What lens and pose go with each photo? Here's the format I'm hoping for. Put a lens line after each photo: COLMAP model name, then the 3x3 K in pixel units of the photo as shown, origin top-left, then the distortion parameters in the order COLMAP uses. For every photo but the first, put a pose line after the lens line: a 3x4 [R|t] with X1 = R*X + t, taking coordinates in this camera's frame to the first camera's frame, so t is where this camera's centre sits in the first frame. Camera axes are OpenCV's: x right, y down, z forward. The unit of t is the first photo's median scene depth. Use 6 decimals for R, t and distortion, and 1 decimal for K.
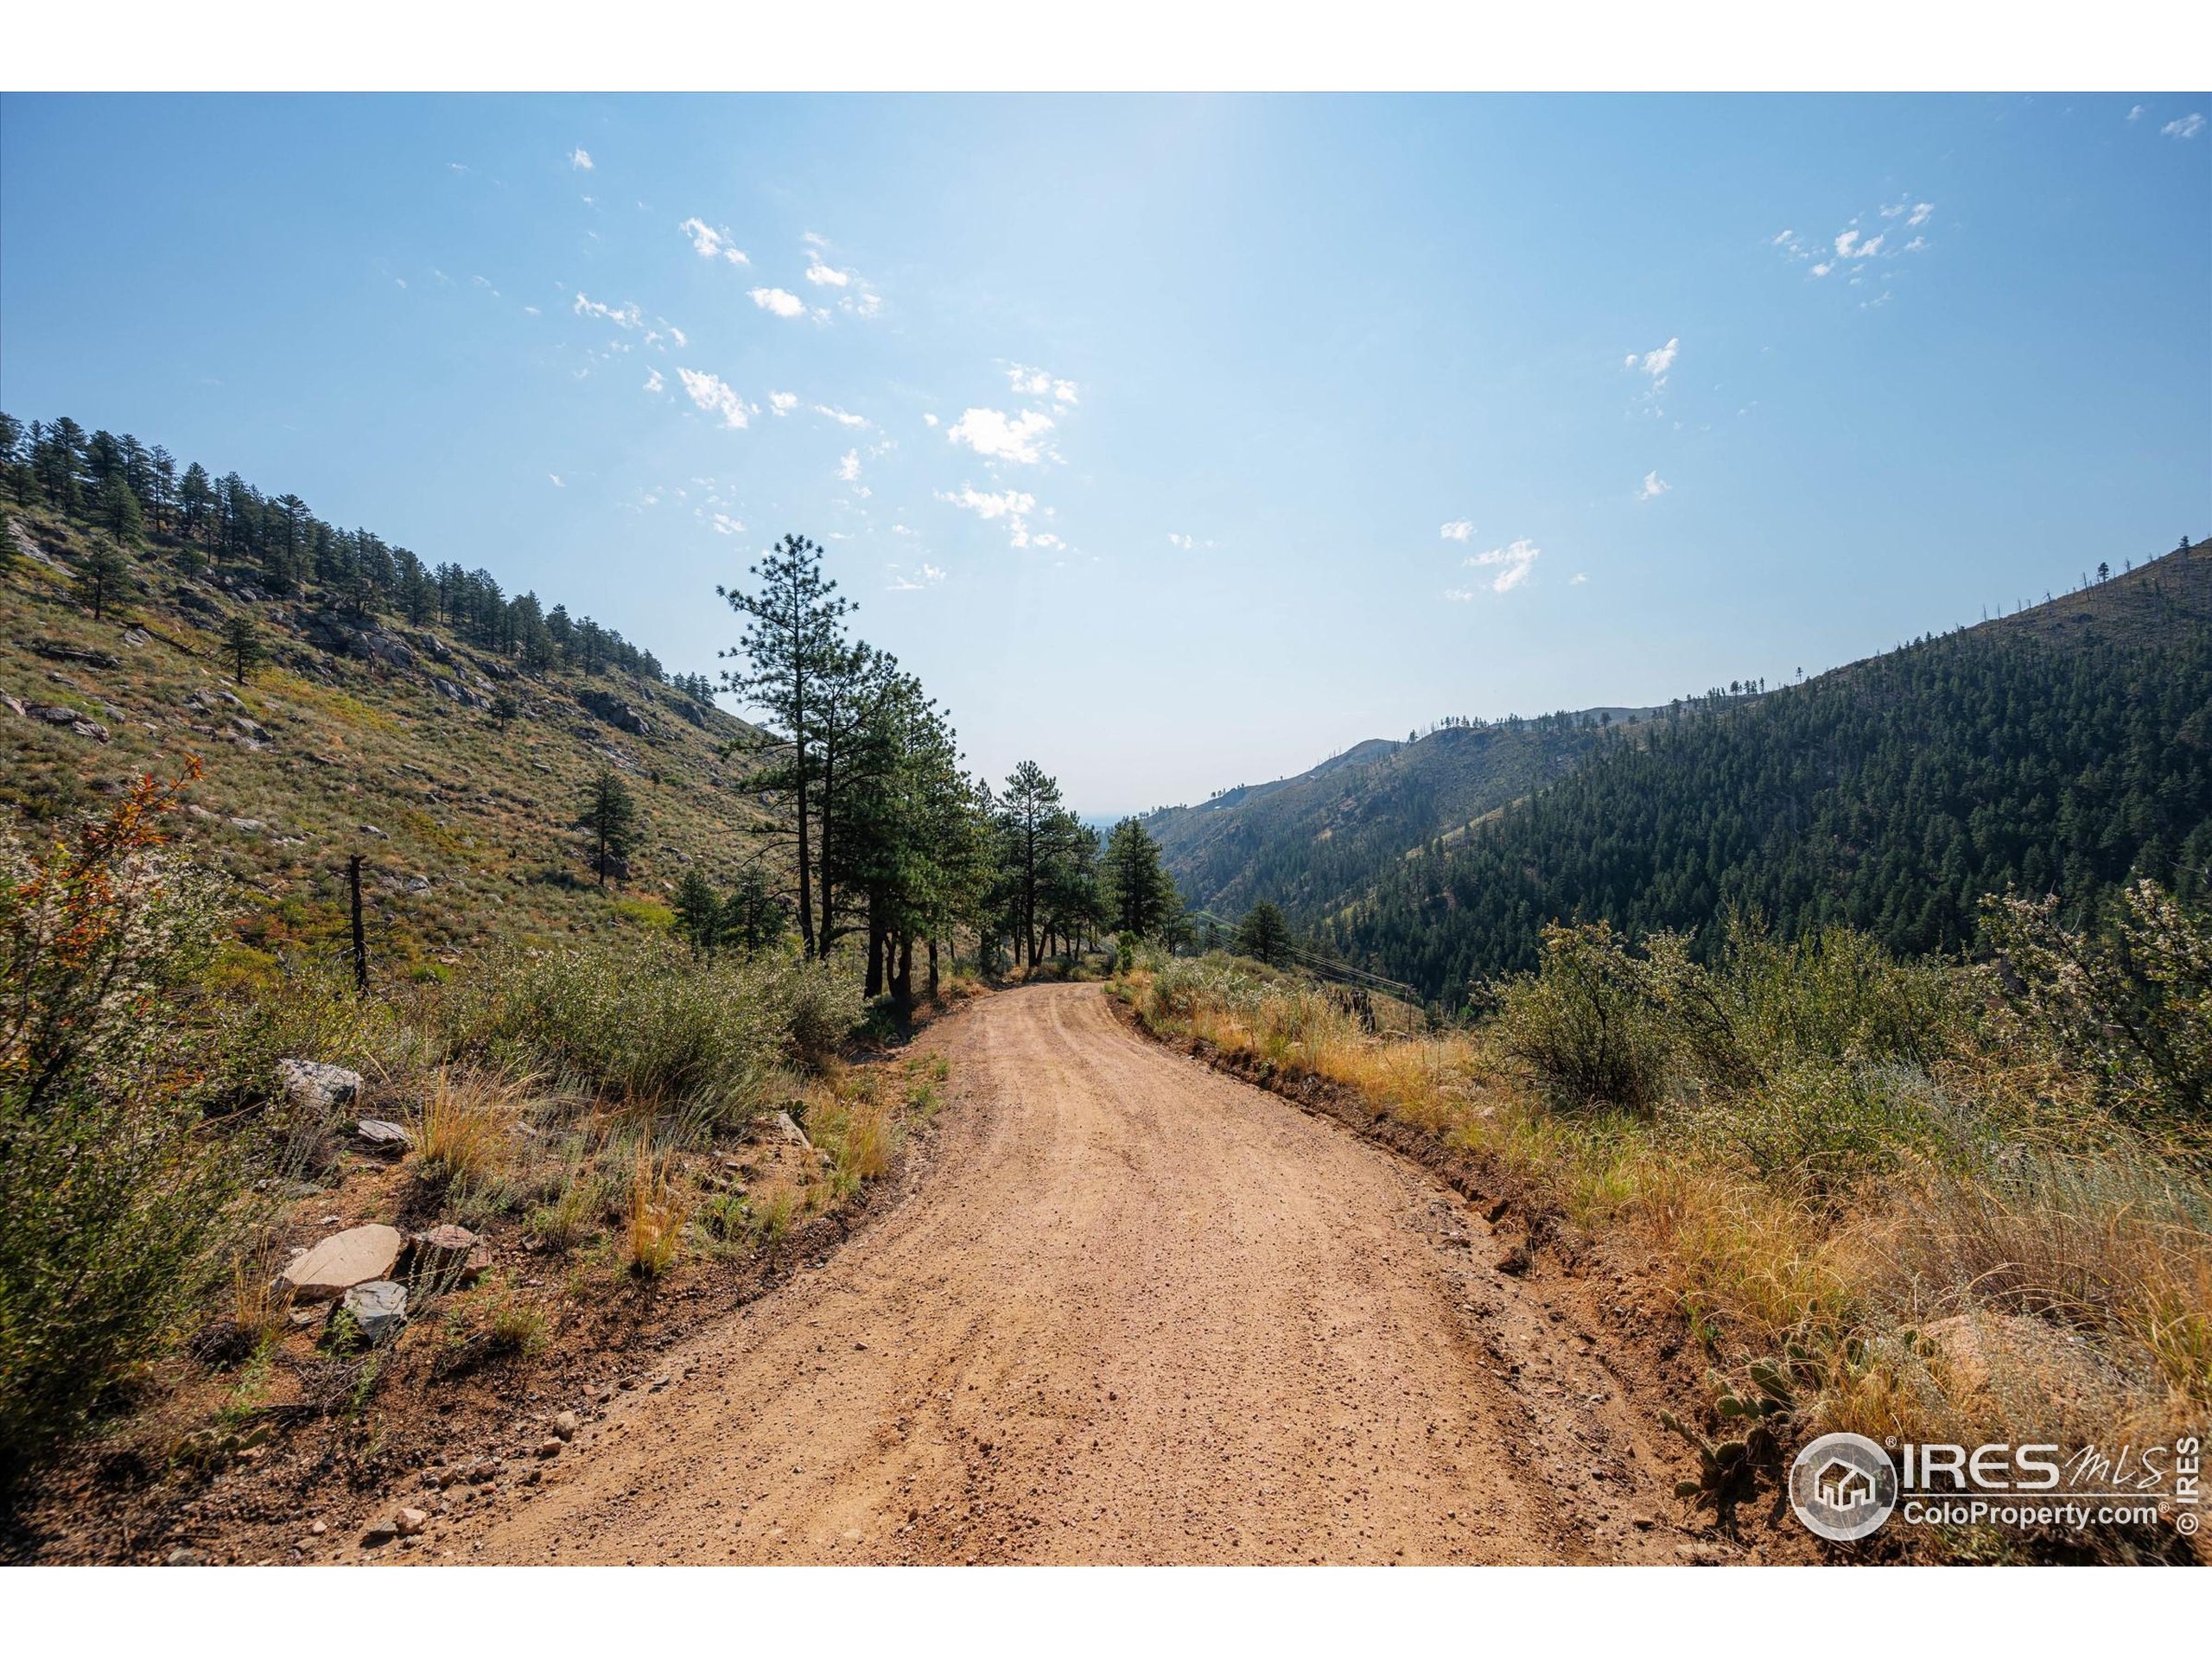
lens RADIAL K [[858.9, 0, 1110.2], [0, 858.9, 827.0], [0, 0, 1]] dist [-0.002211, -0.000168]
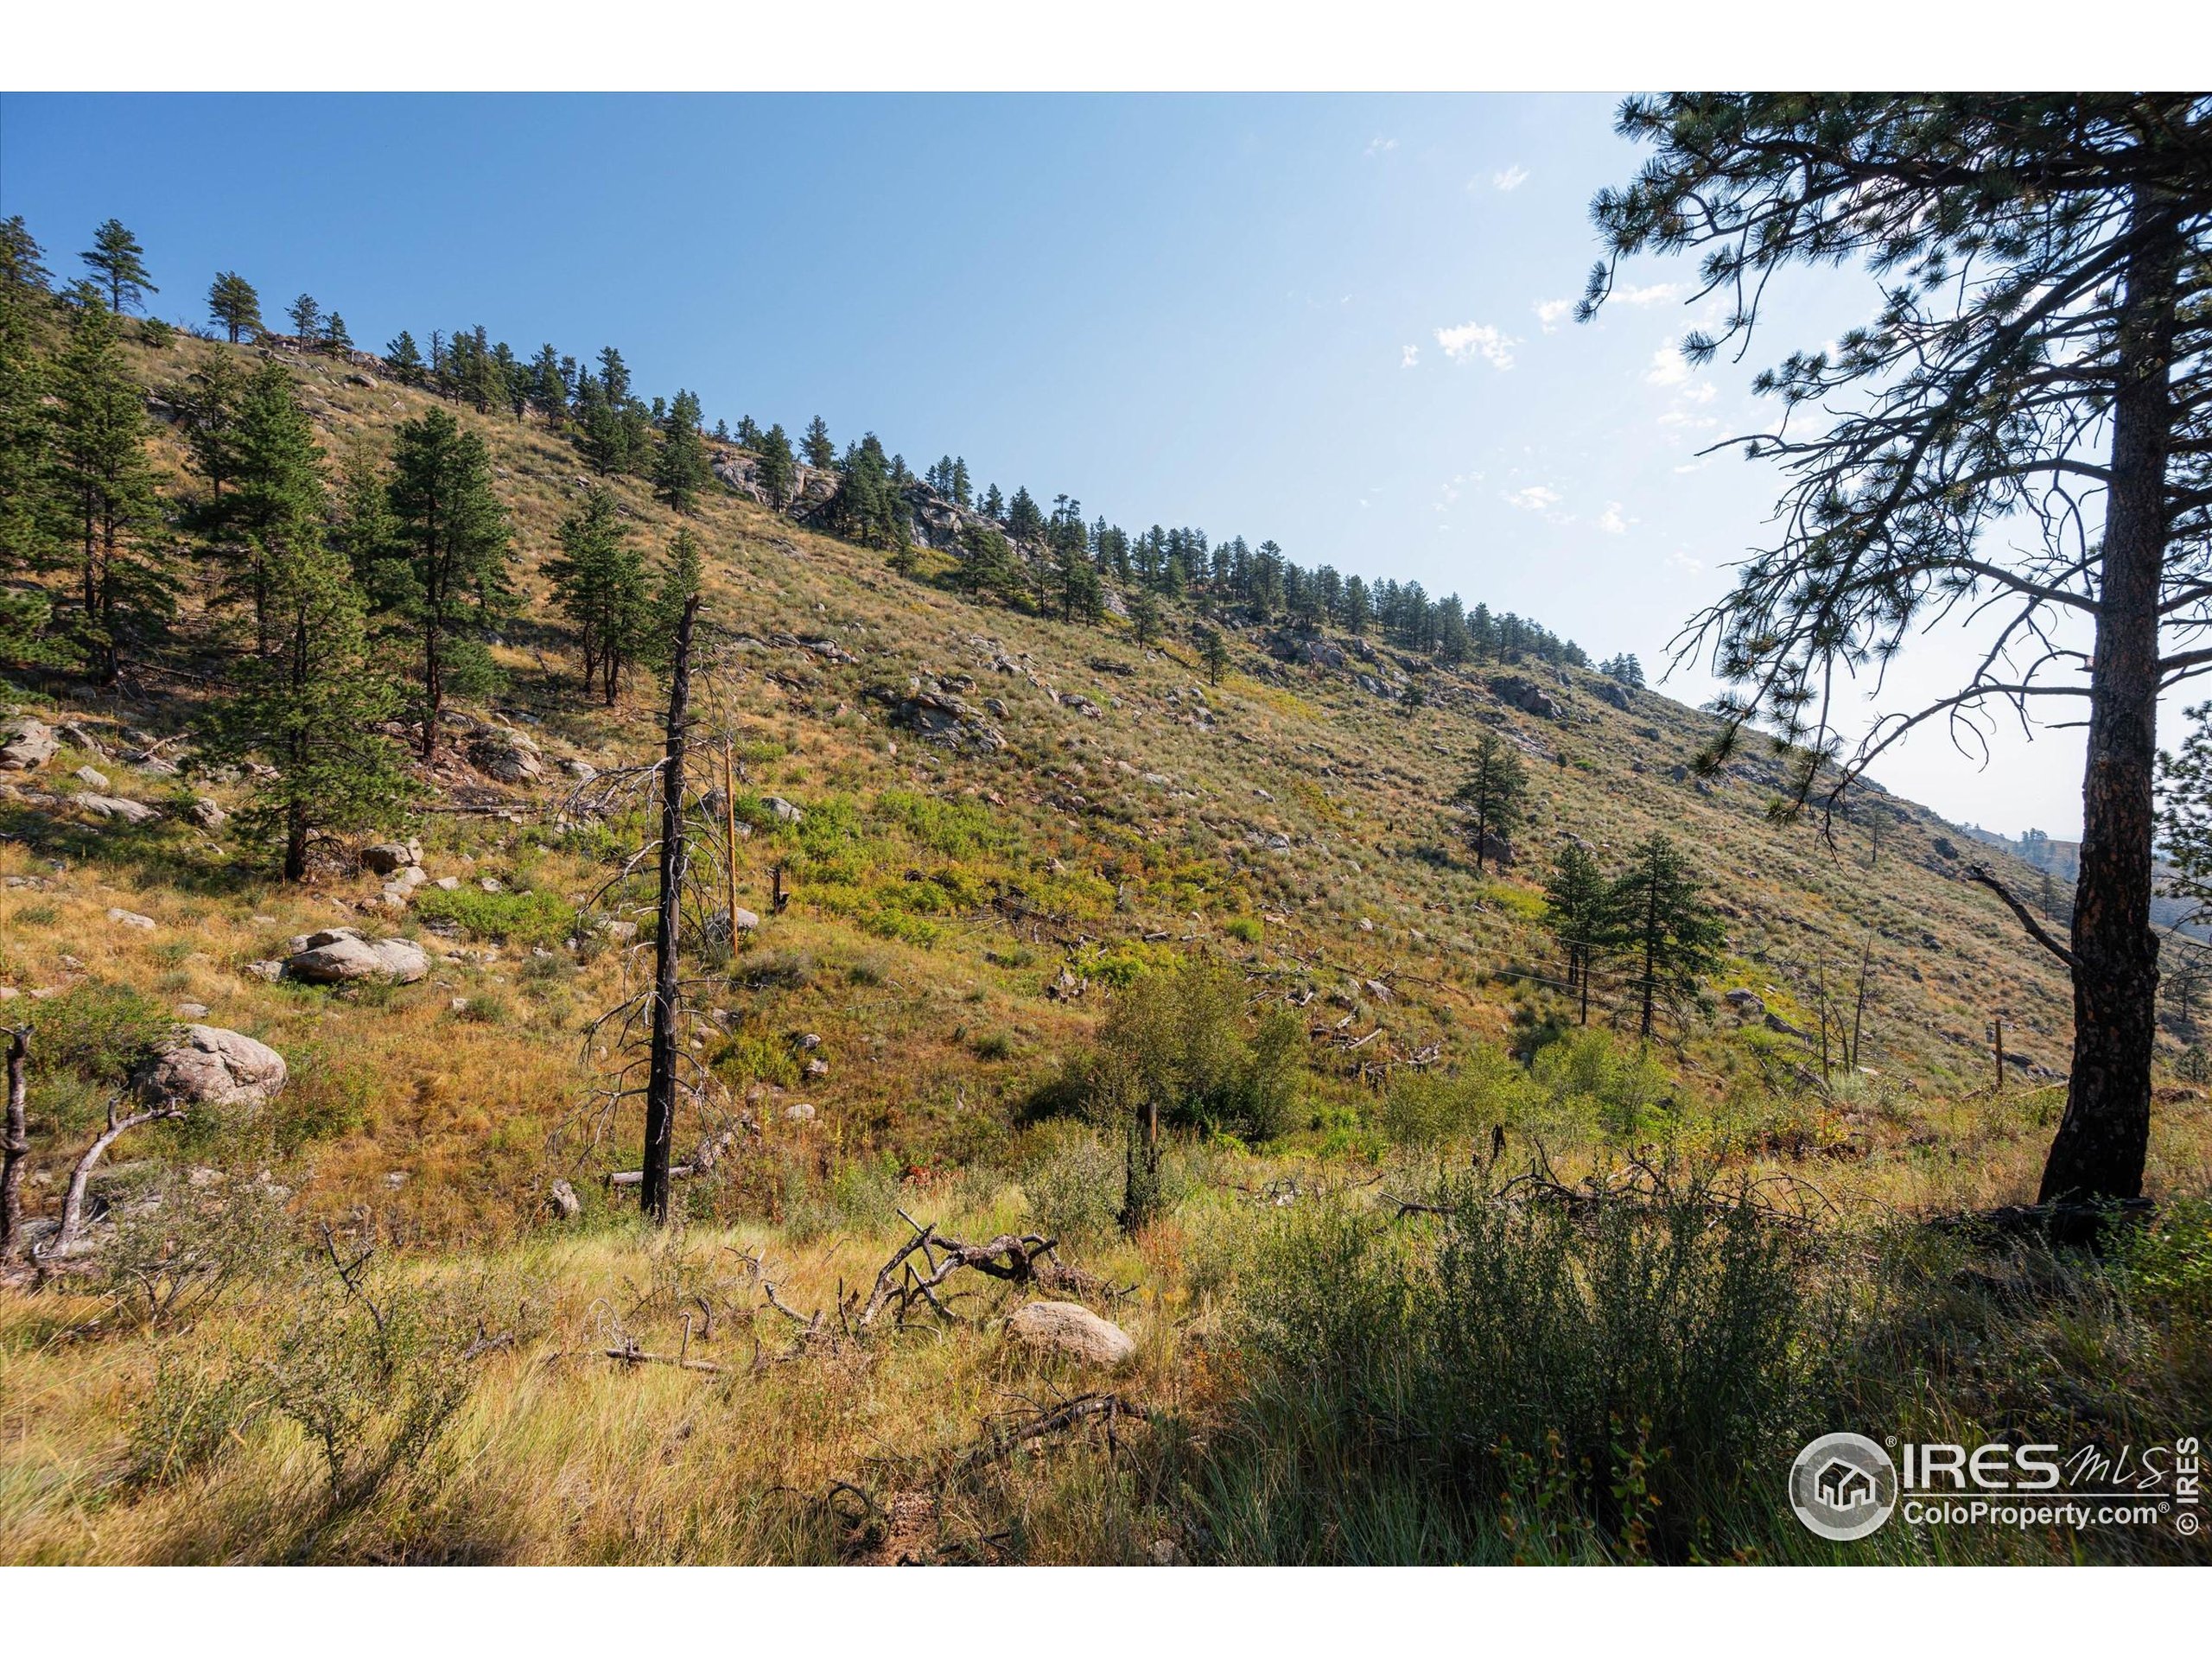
lens RADIAL K [[858.9, 0, 1110.2], [0, 858.9, 827.0], [0, 0, 1]] dist [-0.002211, -0.000168]
pose [[0.542730, 0.011286, -0.839832, -0.057057], [-0.026158, 0.999652, -0.003470, 0.032397], [0.839500, 0.023851, 0.542836, 0.178861]]
